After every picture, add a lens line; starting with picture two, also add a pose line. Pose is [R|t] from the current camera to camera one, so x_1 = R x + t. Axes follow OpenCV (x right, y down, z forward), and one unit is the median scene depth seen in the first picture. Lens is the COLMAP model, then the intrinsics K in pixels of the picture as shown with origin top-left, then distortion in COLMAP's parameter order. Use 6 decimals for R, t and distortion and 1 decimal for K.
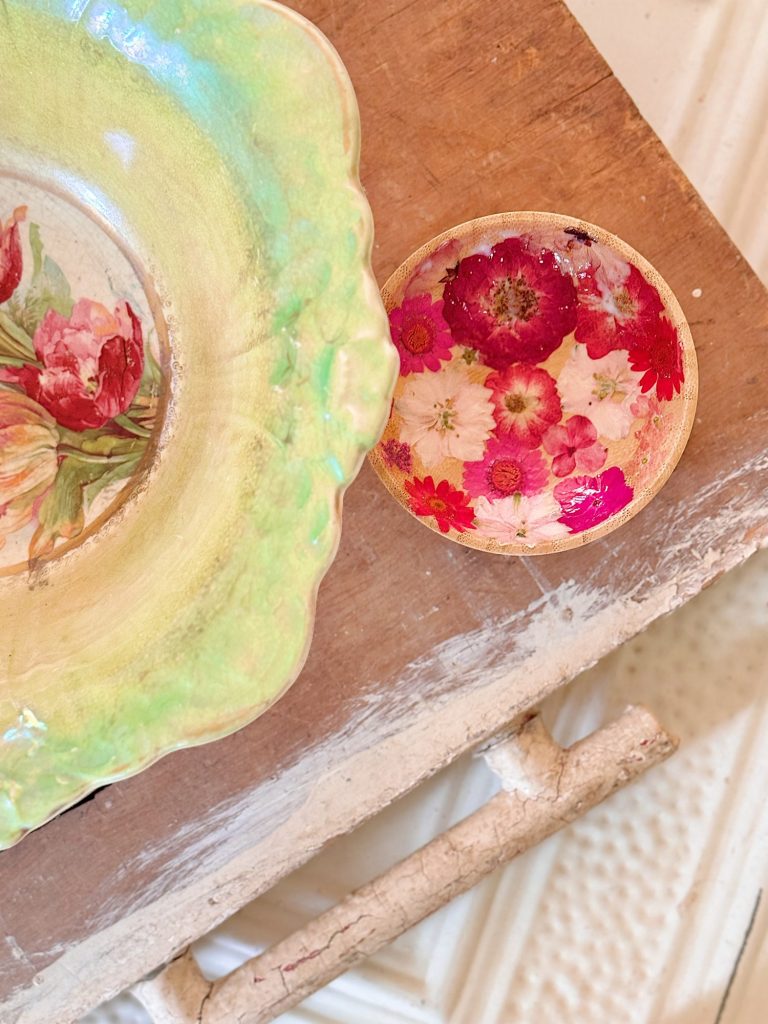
lens RADIAL K [[1452.5, 0, 384.0], [0, 1452.5, 512.0], [0, 0, 1]] dist [0.098699, 0.022556]
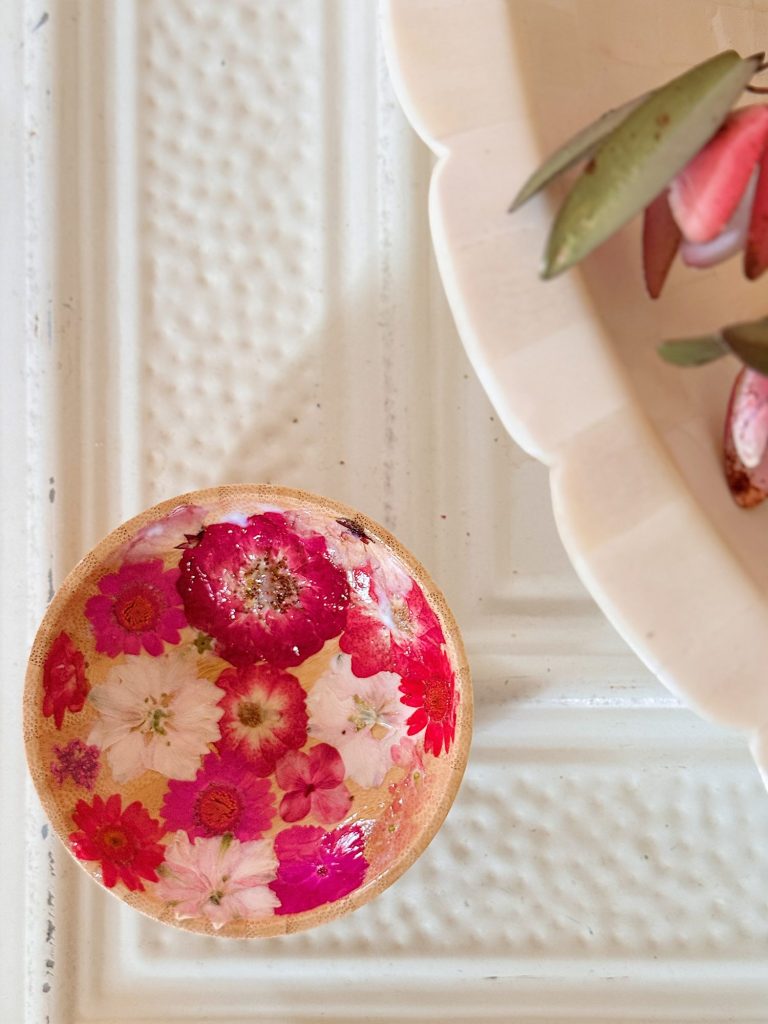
lens RADIAL K [[1452.5, 0, 384.0], [0, 1452.5, 512.0], [0, 0, 1]] dist [0.098699, 0.022556]
pose [[0.984504, 0.174284, 0.019437, 0.127431], [-0.173874, 0.984542, -0.021107, -0.177711], [-0.022815, 0.017401, 0.999588, 0.222565]]
